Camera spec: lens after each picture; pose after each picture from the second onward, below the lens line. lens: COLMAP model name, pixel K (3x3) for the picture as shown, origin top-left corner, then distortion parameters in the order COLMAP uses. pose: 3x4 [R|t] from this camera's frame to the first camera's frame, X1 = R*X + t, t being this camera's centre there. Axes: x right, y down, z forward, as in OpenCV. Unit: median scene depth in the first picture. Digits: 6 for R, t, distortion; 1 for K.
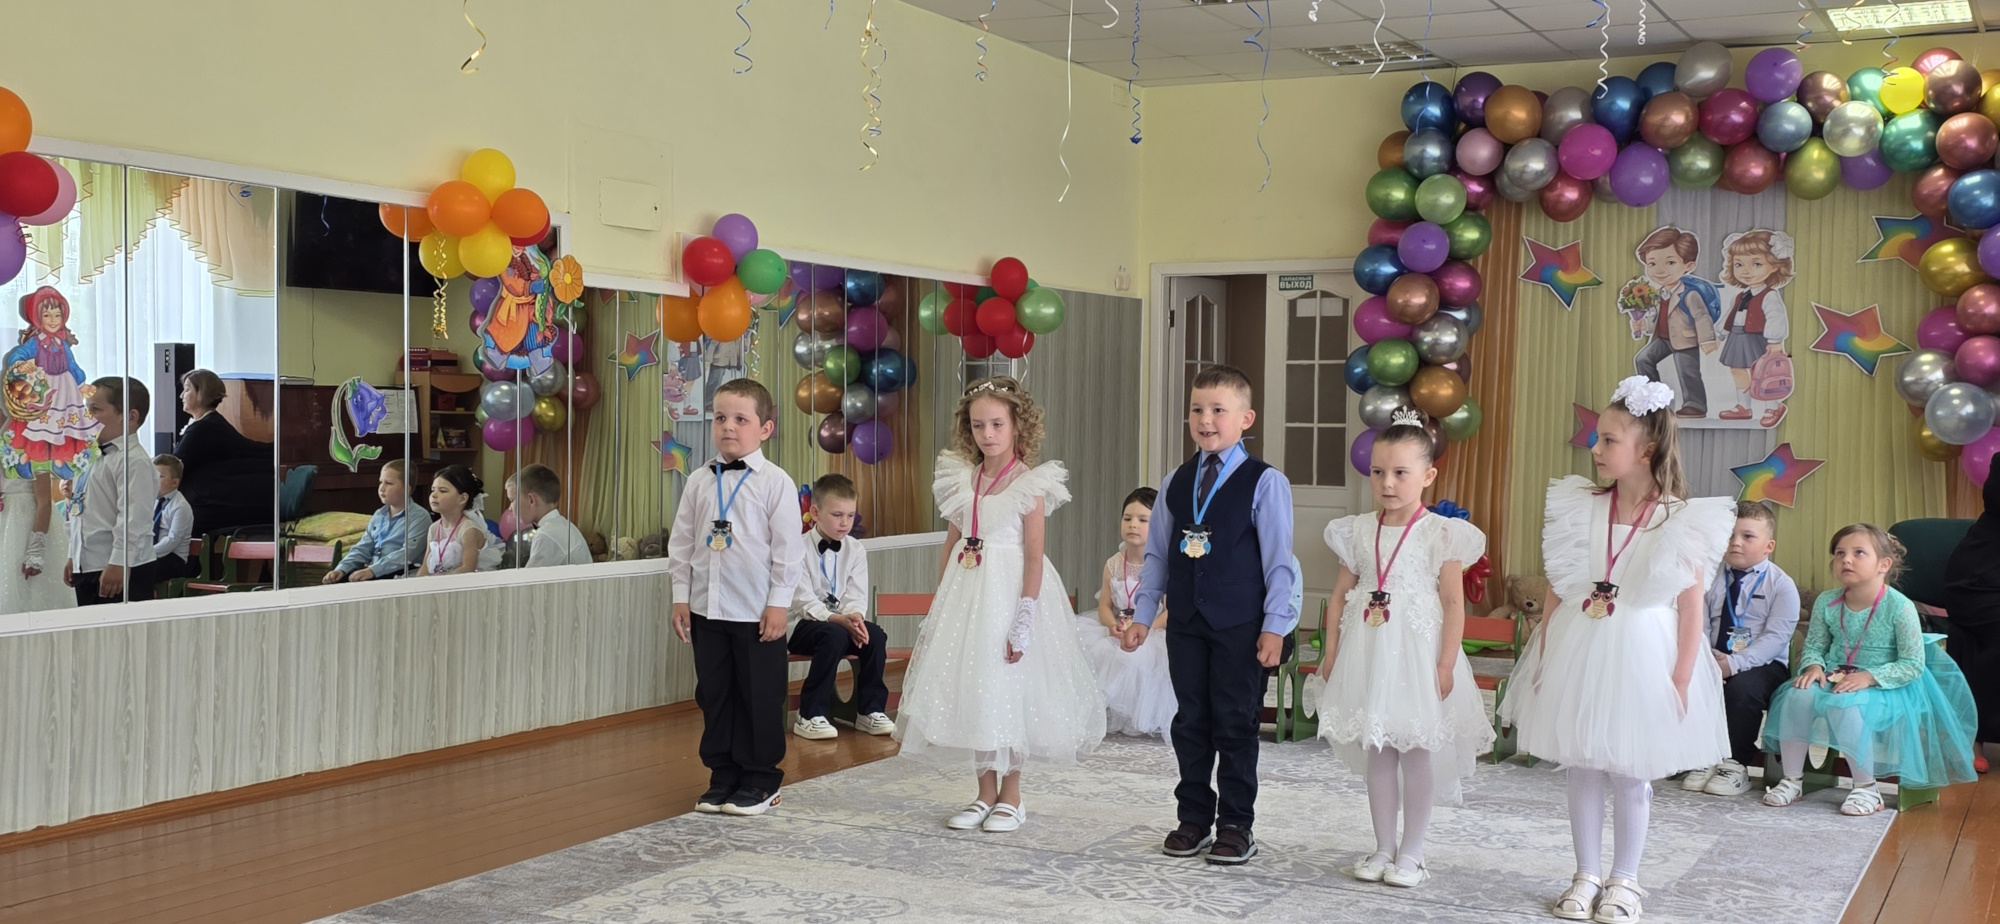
lens RADIAL K [[1996.2, 0, 1034.4], [0, 1996.2, 475.6], [0, 0, 1]] dist [0.193783, -0.386096]
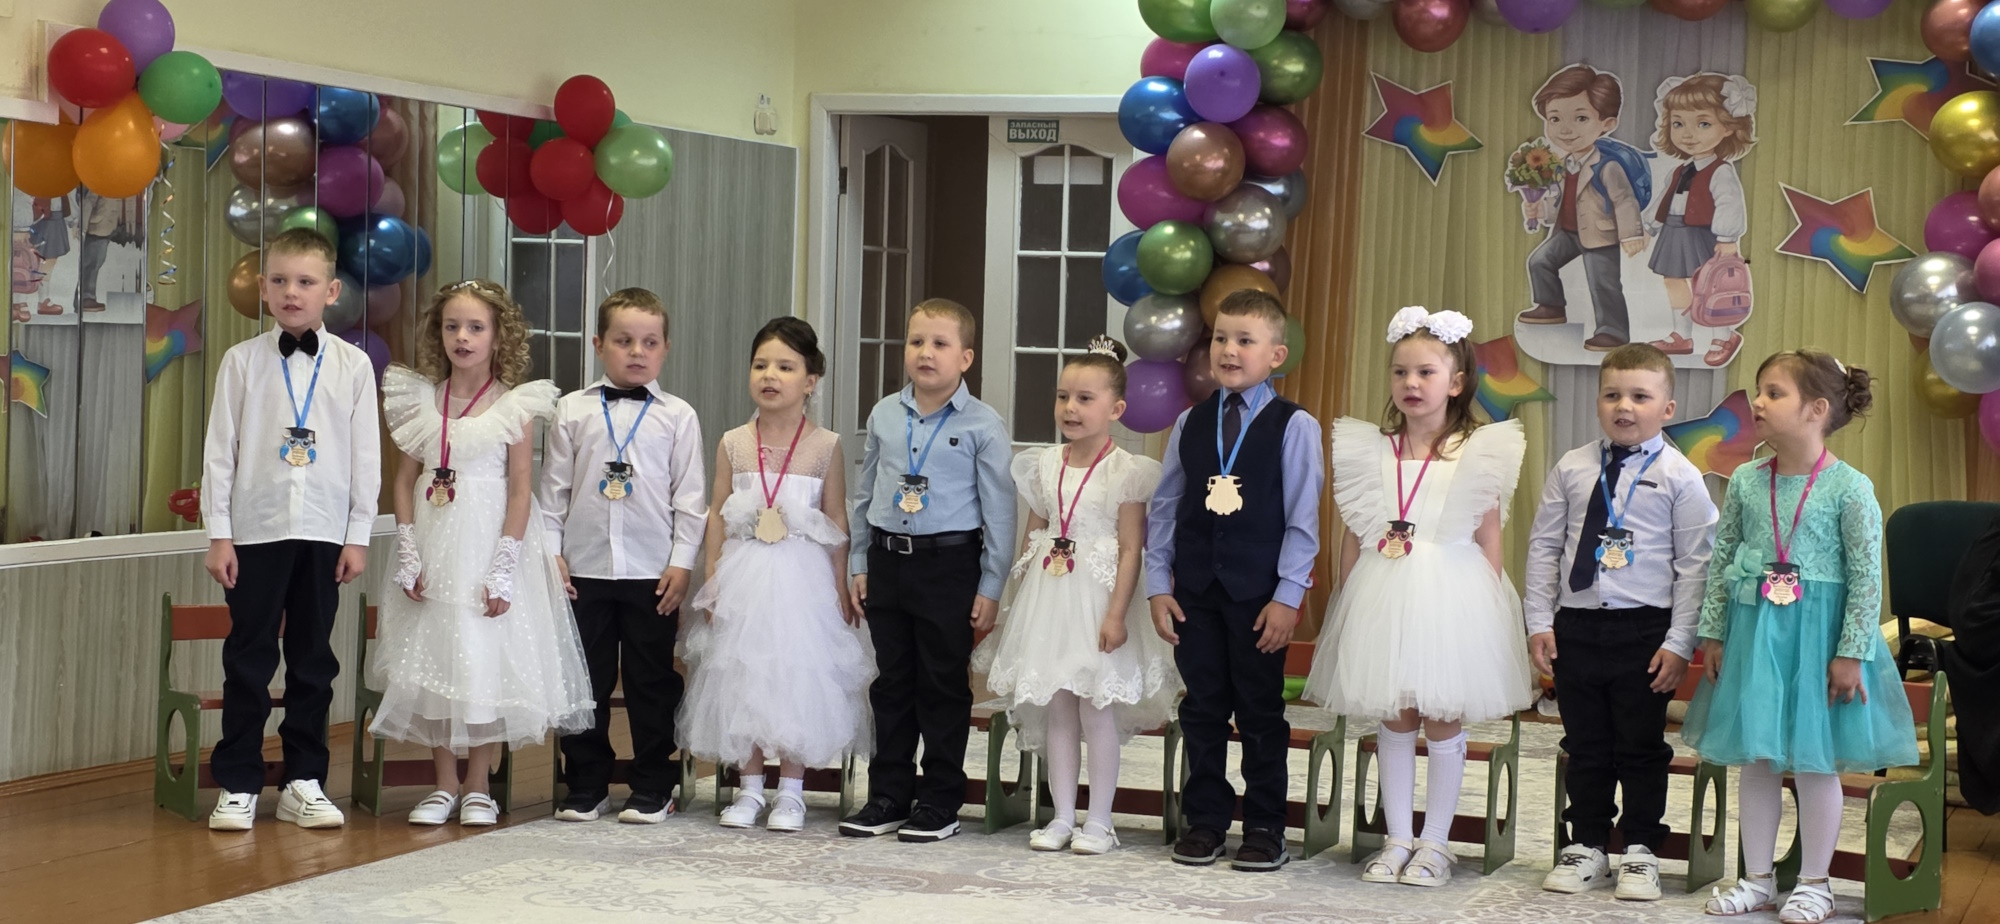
lens RADIAL K [[3166.2, 0, 1050.5], [0, 3166.2, 460.0], [0, 0, 1]] dist [0.270412, -0.841649]
pose [[0.990959, 0.013296, 0.133504, 0.000323], [-0.014672, 0.999849, 0.009329, 0.000746], [-0.133359, -0.011204, 0.991004, -0.025613]]
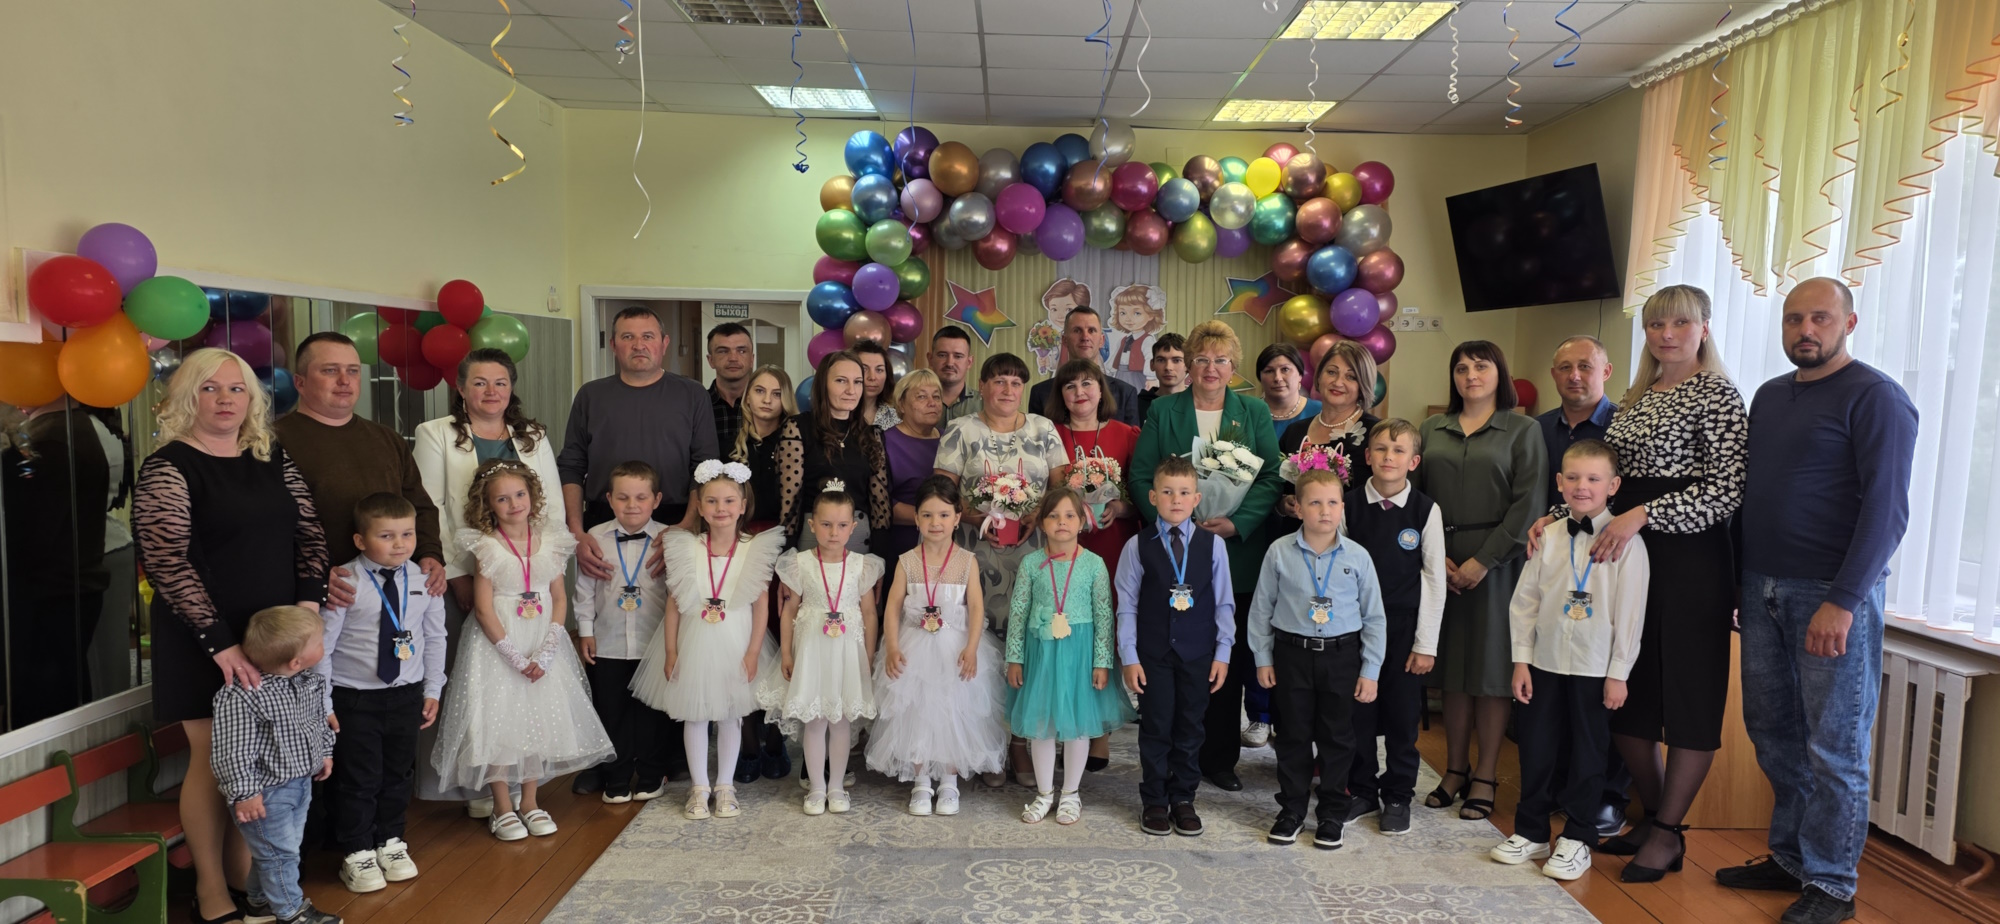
lens RADIAL K [[1326.7, 0, 999.0], [0, 1326.7, 454.7], [0, 0, 1]] dist [0.059572, -0.043640]
pose [[0.891331, -0.023019, 0.452769, -0.073369], [0.006581, 0.999262, 0.037849, -0.053548], [-0.453306, -0.030756, 0.890824, 0.357543]]
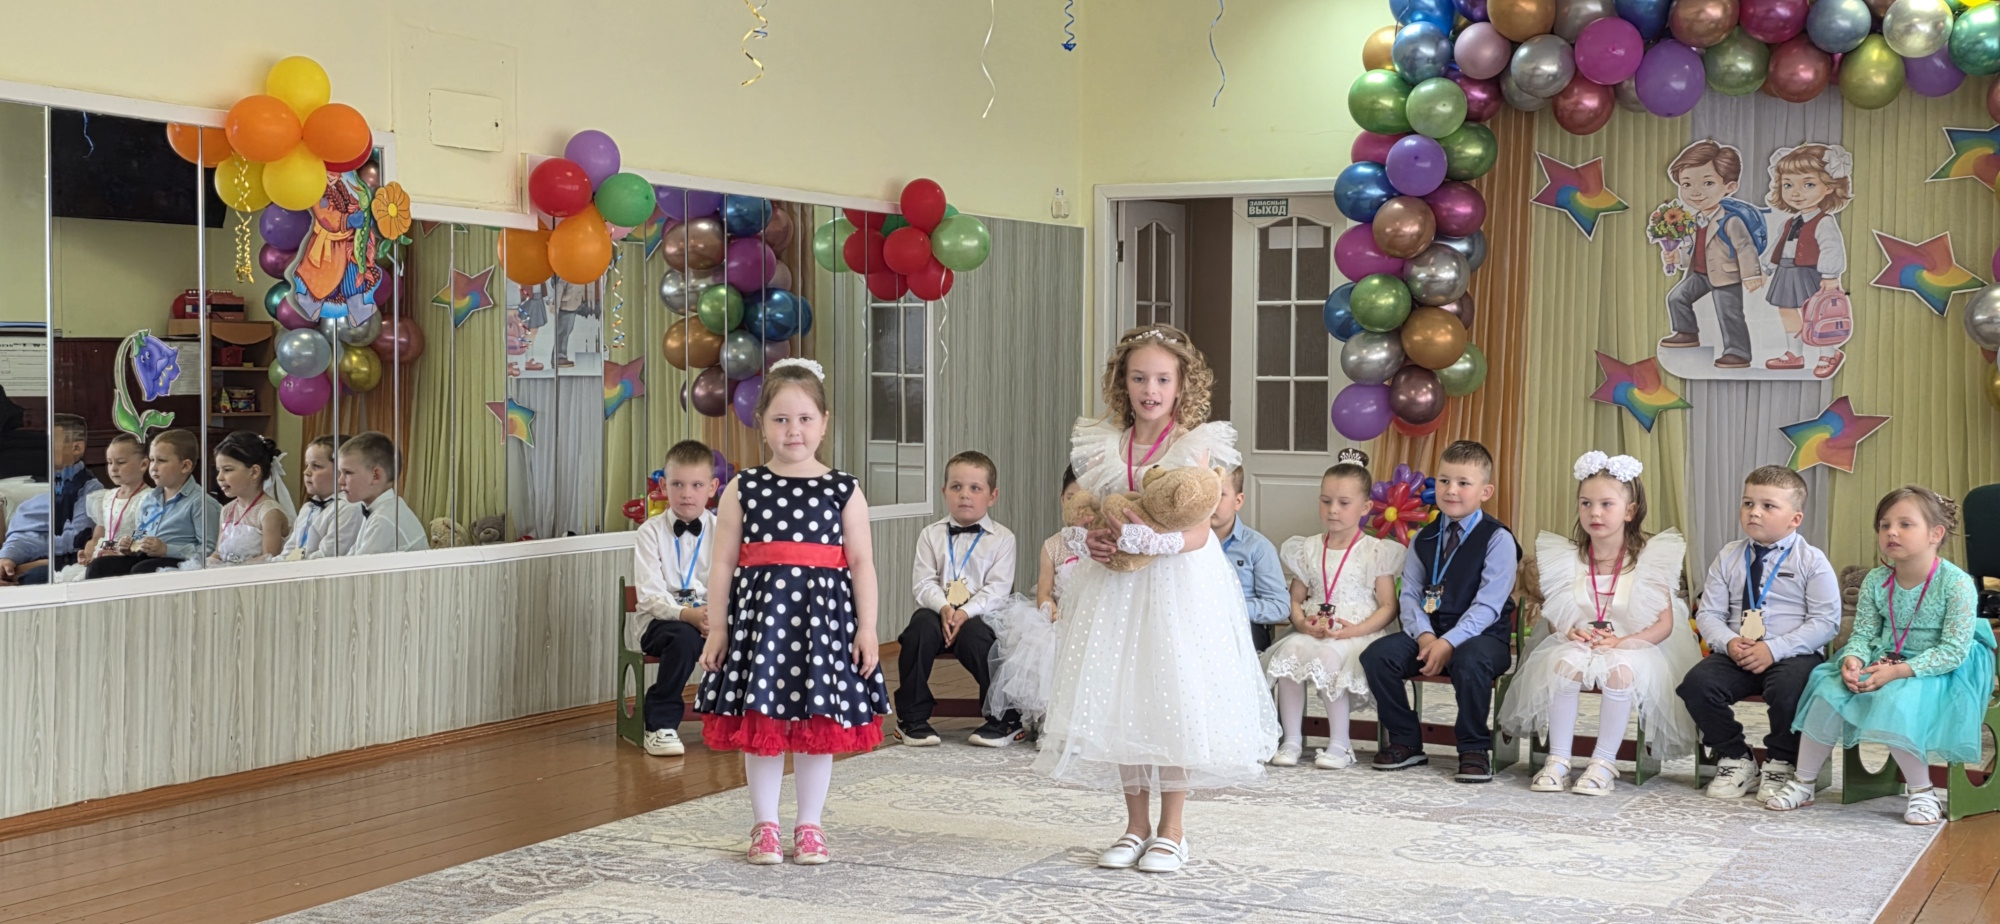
lens RADIAL K [[2465.3, 0, 1028.9], [0, 2465.3, 465.7], [0, 0, 1]] dist [0.276884, -0.852623]
pose [[0.999570, -0.007192, 0.028413, 0.001712], [0.006914, 0.999927, 0.009887, 0.000041], [-0.028482, -0.009686, 0.999547, -0.034485]]
